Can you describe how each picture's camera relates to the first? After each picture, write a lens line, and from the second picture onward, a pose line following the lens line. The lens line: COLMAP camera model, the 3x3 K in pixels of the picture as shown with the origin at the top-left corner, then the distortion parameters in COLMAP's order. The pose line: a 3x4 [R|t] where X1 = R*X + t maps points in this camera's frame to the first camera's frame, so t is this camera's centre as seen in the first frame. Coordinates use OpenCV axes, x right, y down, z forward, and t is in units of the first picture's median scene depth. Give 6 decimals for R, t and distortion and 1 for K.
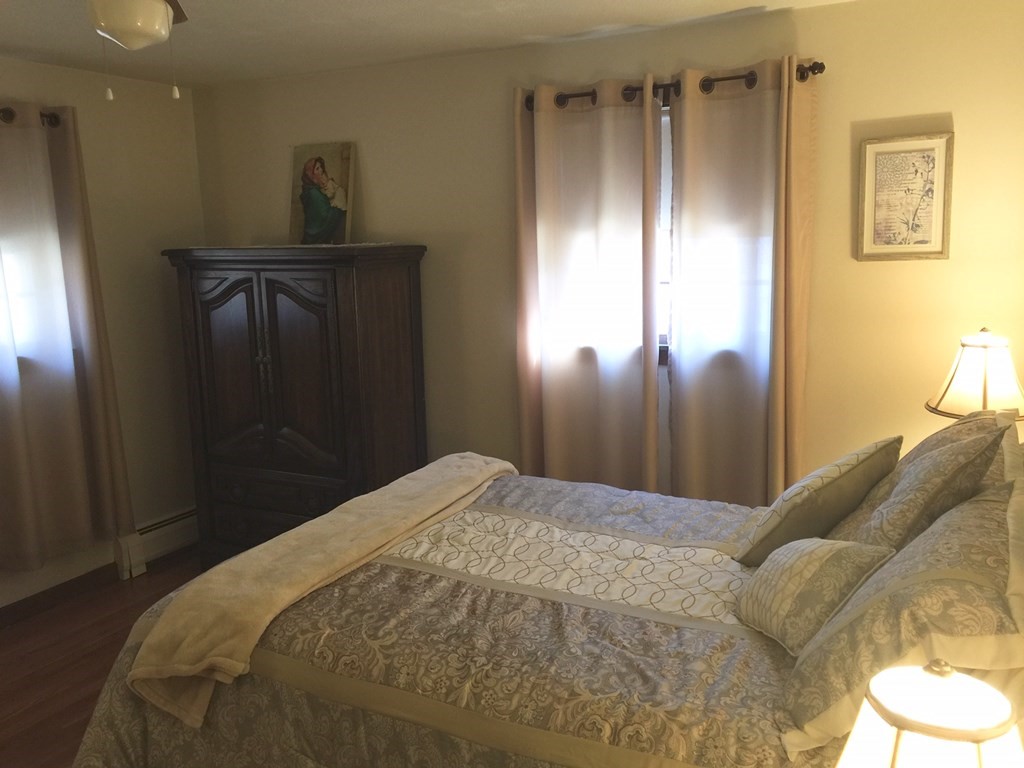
lens RADIAL K [[869.6, 0, 509.5], [0, 869.6, 382.9], [0, 0, 1]] dist [0.067481, -0.077818]
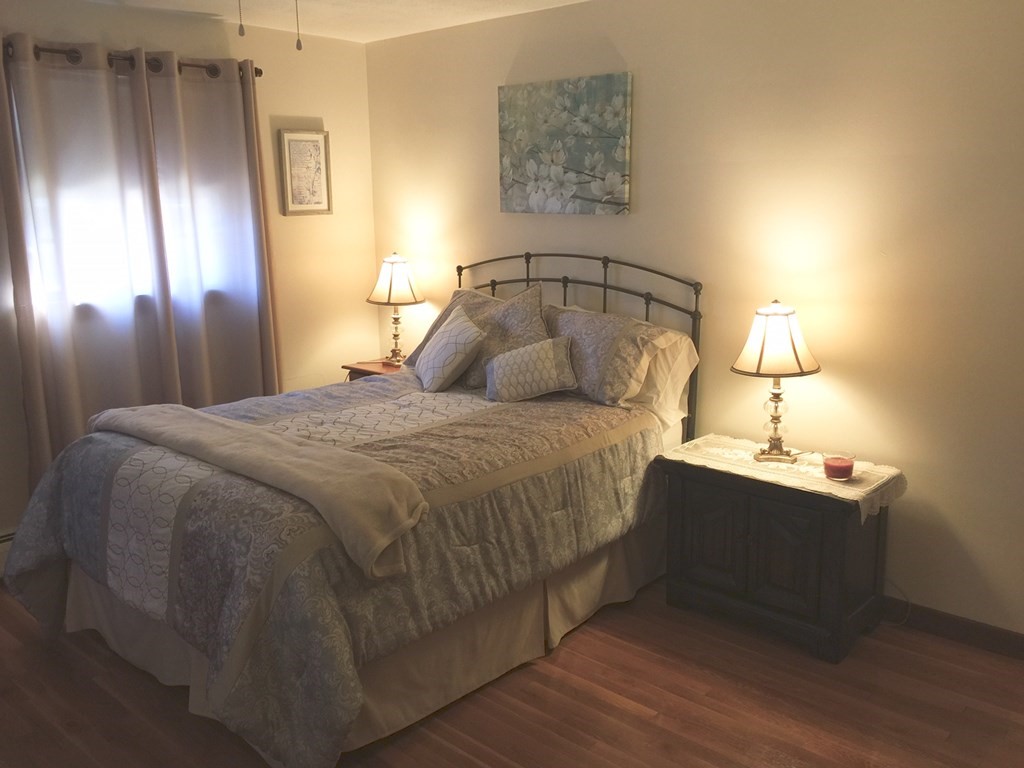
lens RADIAL K [[869.6, 0, 508.6], [0, 869.6, 384.5], [0, 0, 1]] dist [0.067481, -0.077818]
pose [[0.256561, -0.180552, 0.949514, -0.921452], [0.171237, 0.975347, 0.139196, -0.009153], [-0.951239, 0.126879, 0.281153, 0.306290]]
